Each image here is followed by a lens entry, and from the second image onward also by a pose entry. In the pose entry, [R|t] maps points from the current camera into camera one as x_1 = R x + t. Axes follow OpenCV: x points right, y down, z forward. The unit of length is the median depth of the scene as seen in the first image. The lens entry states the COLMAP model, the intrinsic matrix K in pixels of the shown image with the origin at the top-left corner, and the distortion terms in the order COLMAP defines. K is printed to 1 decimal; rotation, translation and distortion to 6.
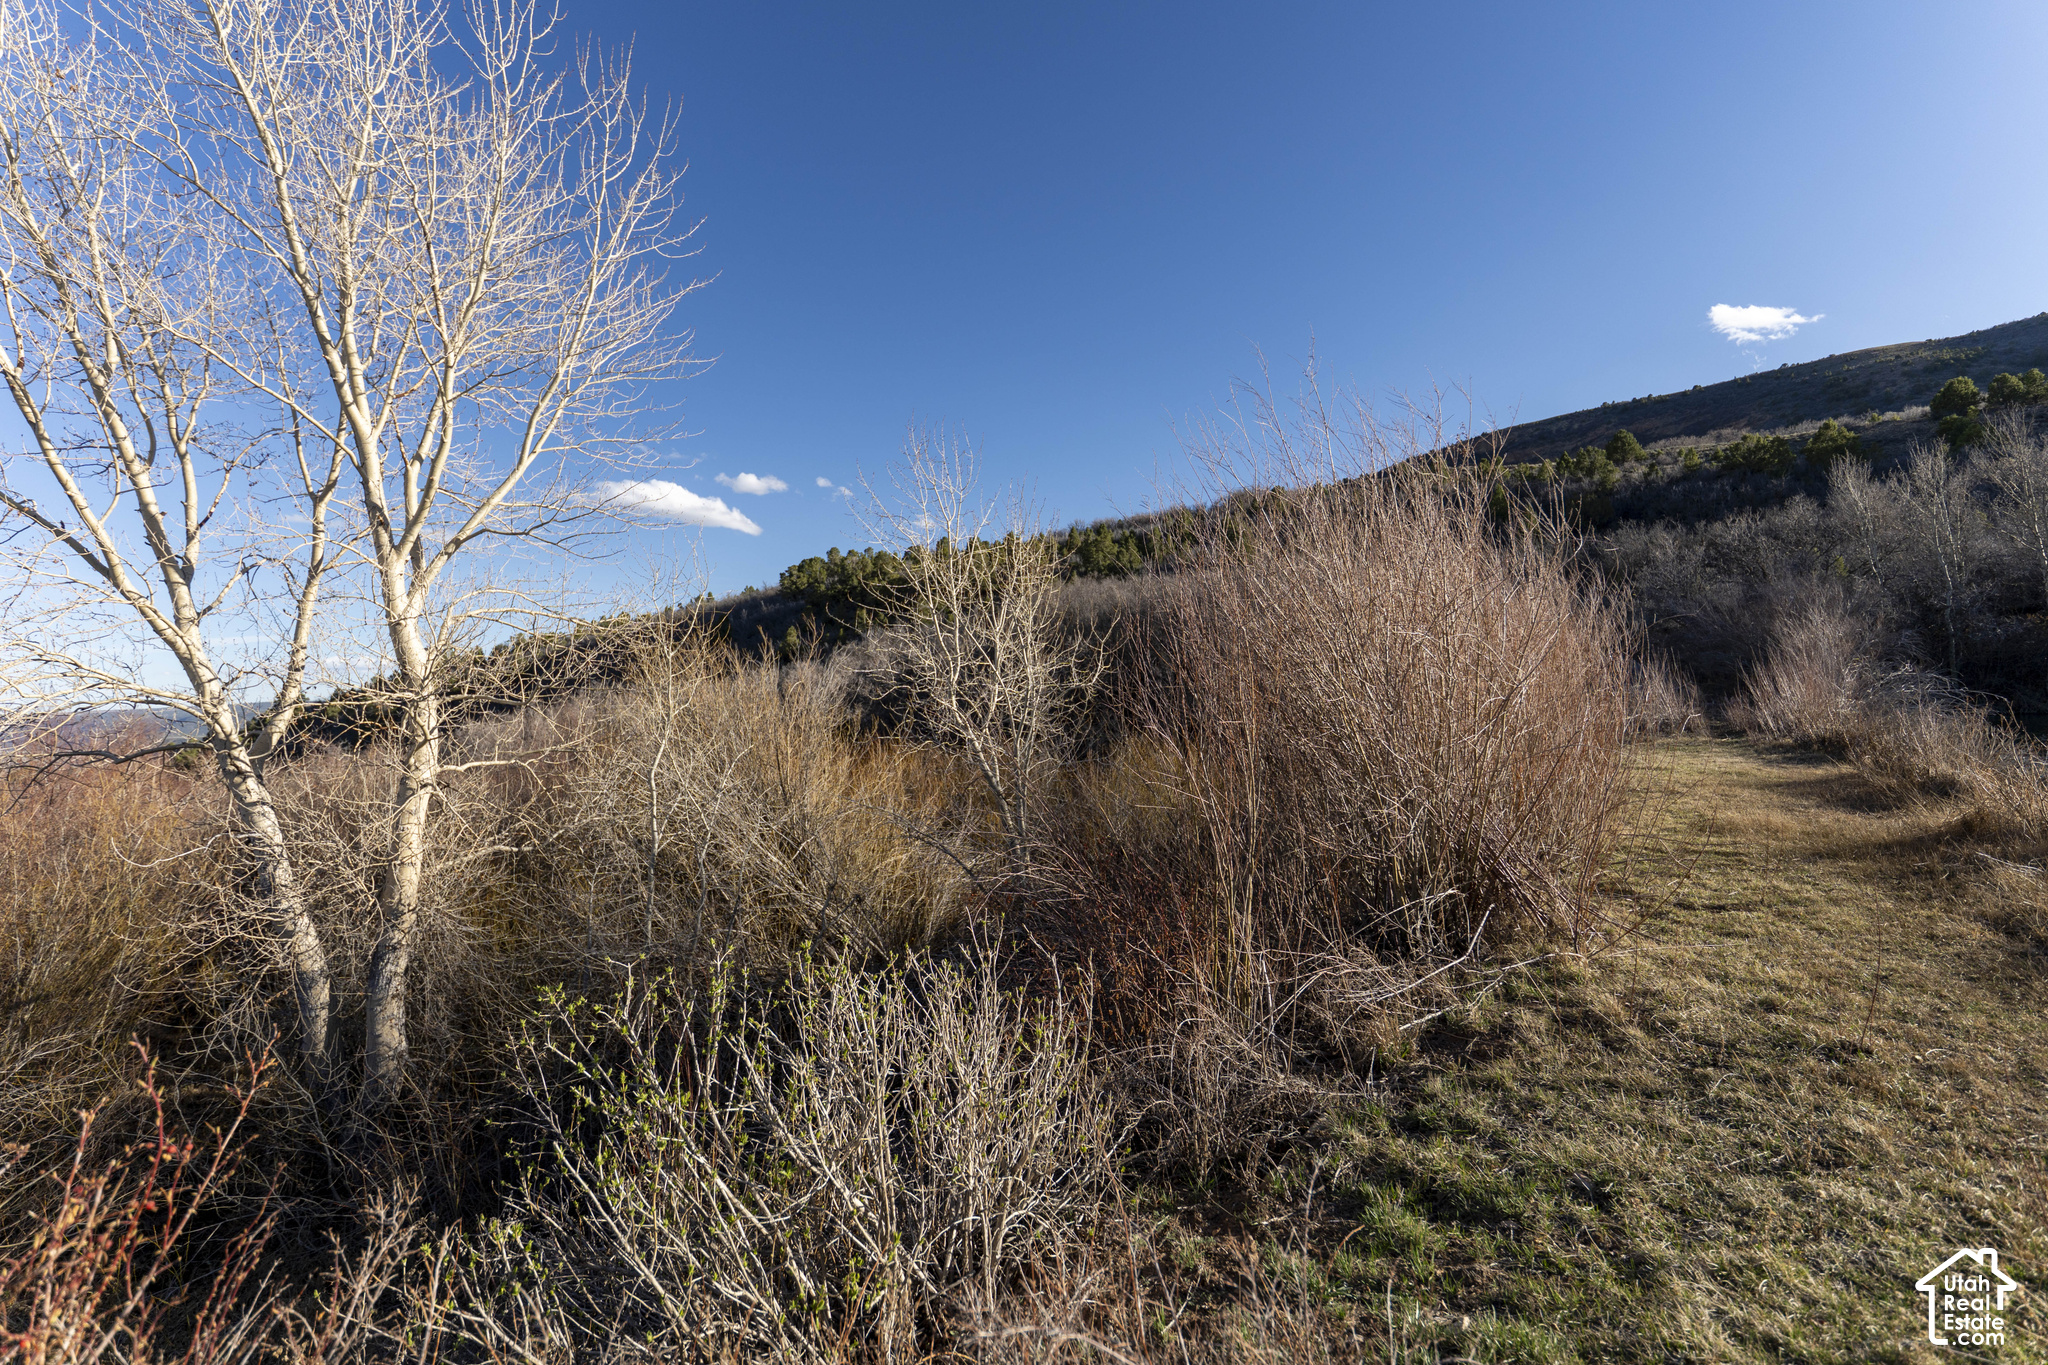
lens RADIAL K [[908.3, 0, 1025.7], [0, 908.3, 677.8], [0, 0, 1]] dist [-0.010298, 0.004166]
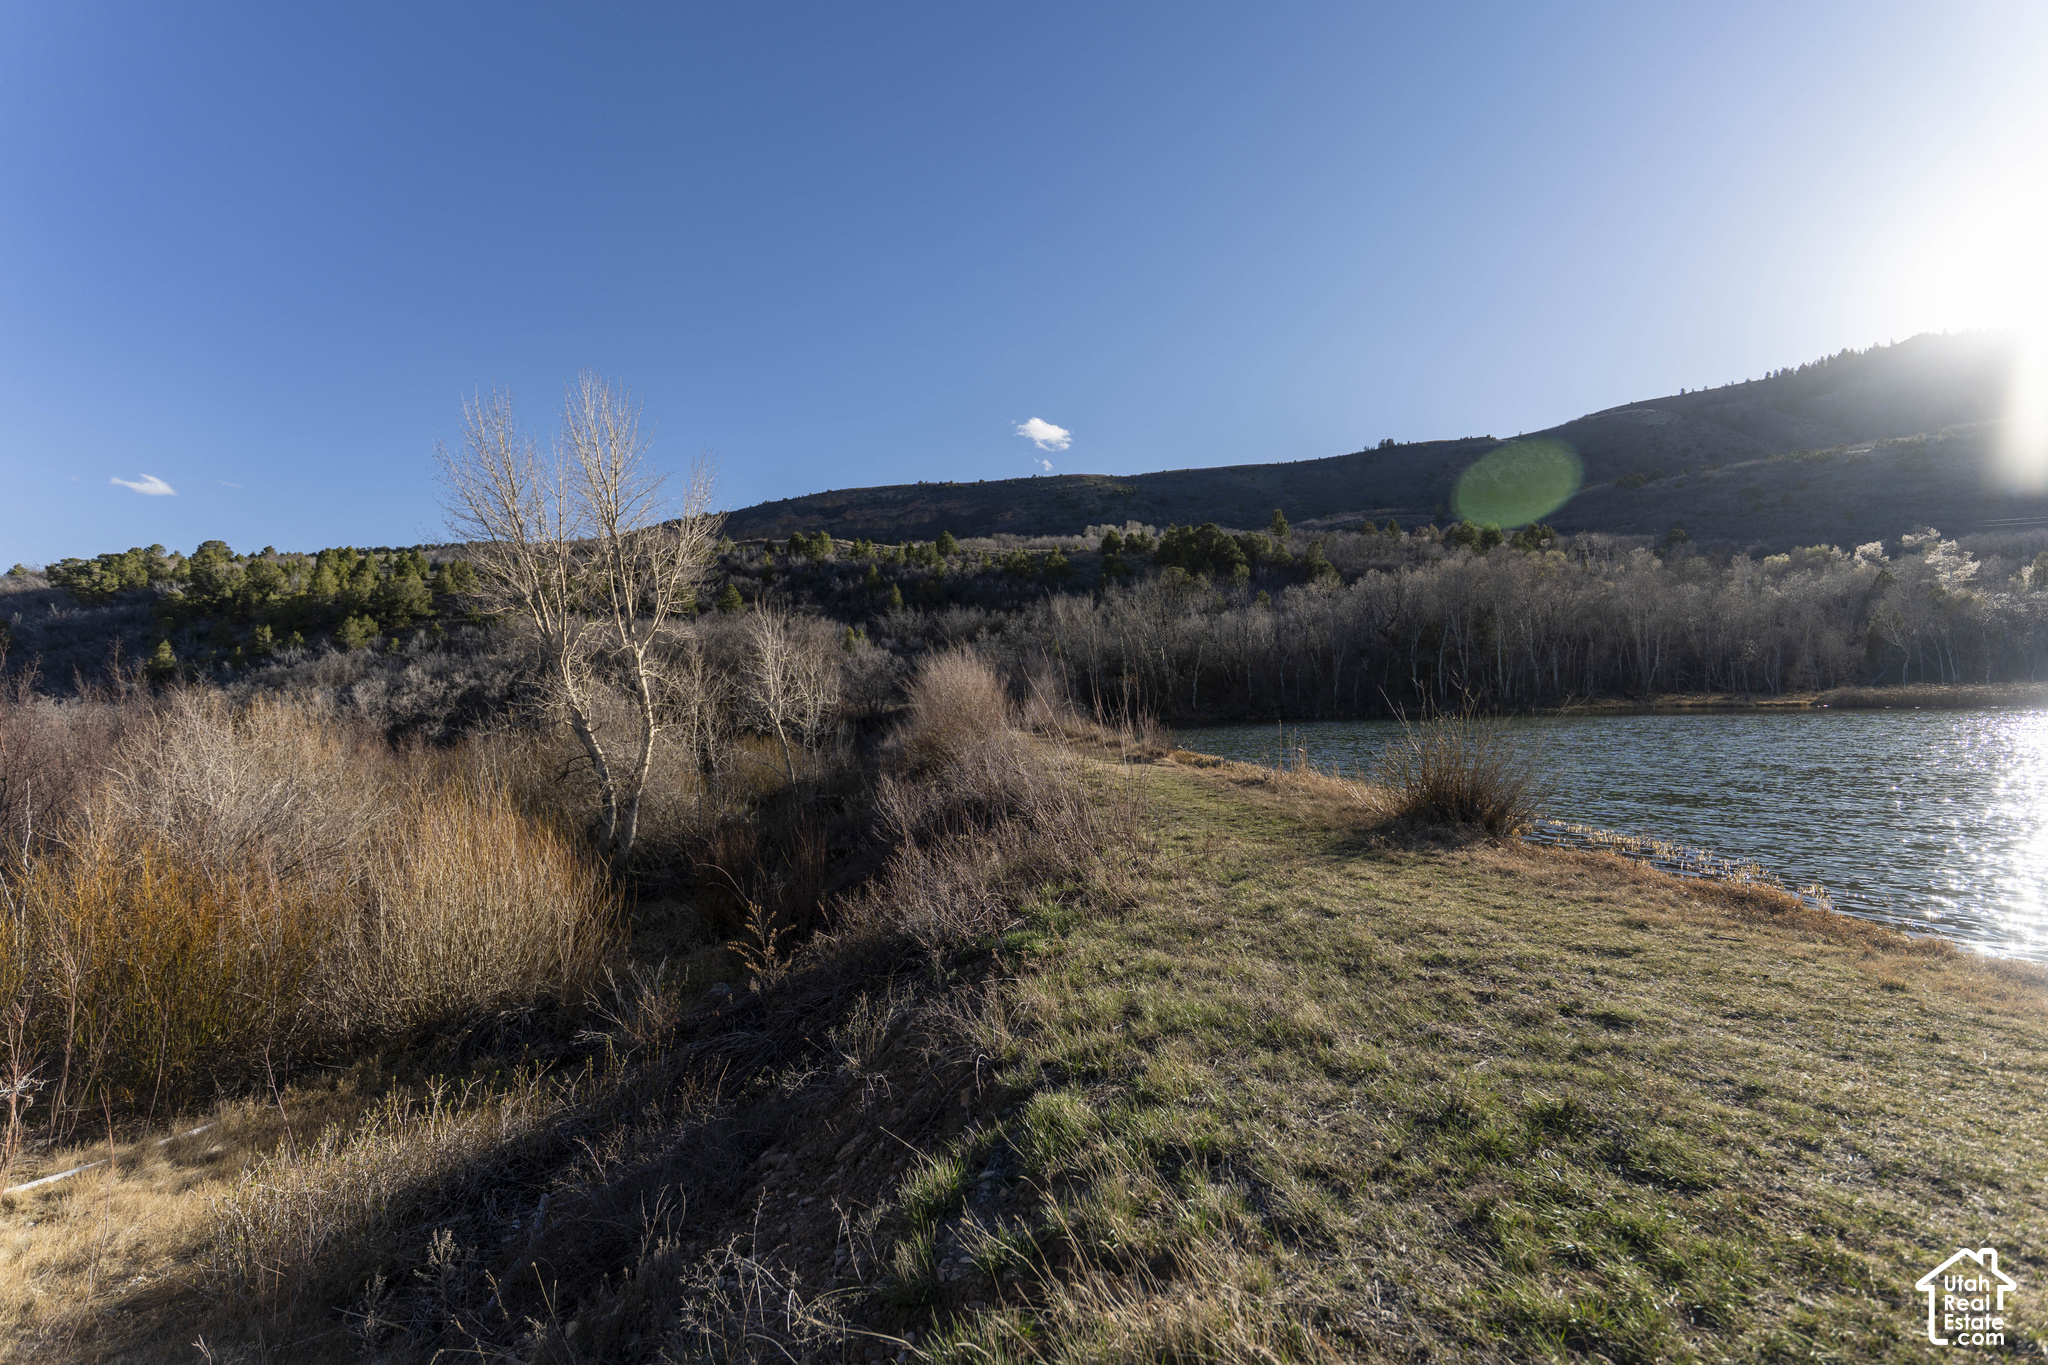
lens RADIAL K [[908.3, 0, 1025.7], [0, 908.3, 676.8], [0, 0, 1]] dist [-0.010298, 0.004166]
pose [[0.770644, 0.027062, 0.636691, -1.853417], [-0.006199, 0.999369, -0.034975, 0.035577], [-0.637236, 0.023006, 0.770326, -2.199440]]
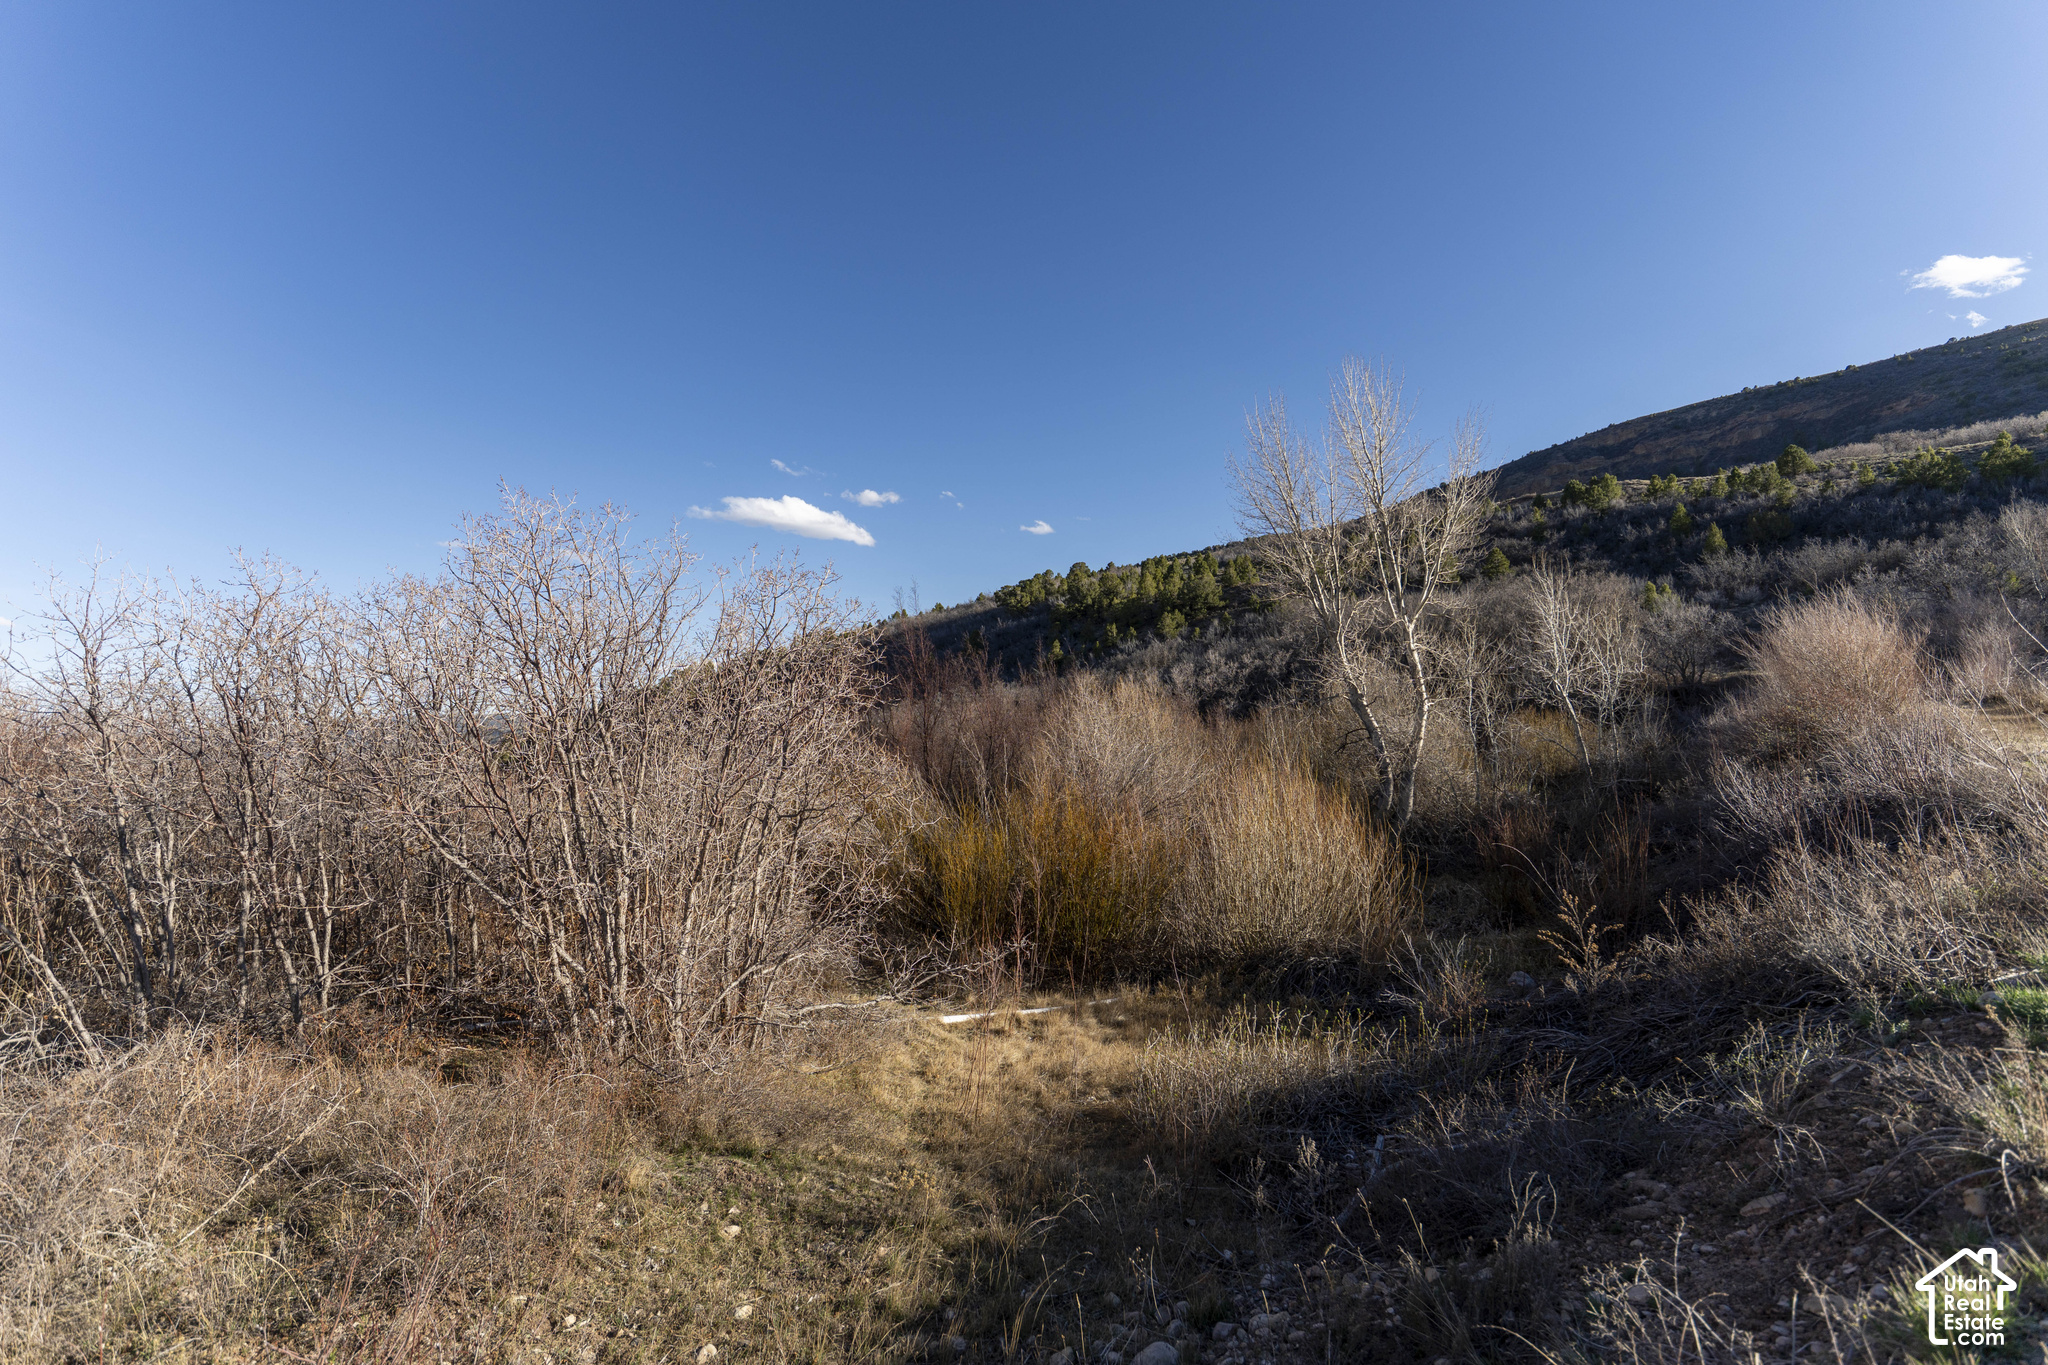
lens RADIAL K [[908.3, 0, 1026.2], [0, 908.3, 678.7], [0, 0, 1]] dist [-0.010298, 0.004166]
pose [[0.994648, -0.013018, -0.102494, -1.892808], [0.012324, 0.999897, -0.007403, 0.038274], [0.102579, 0.006101, 0.994706, -2.189049]]
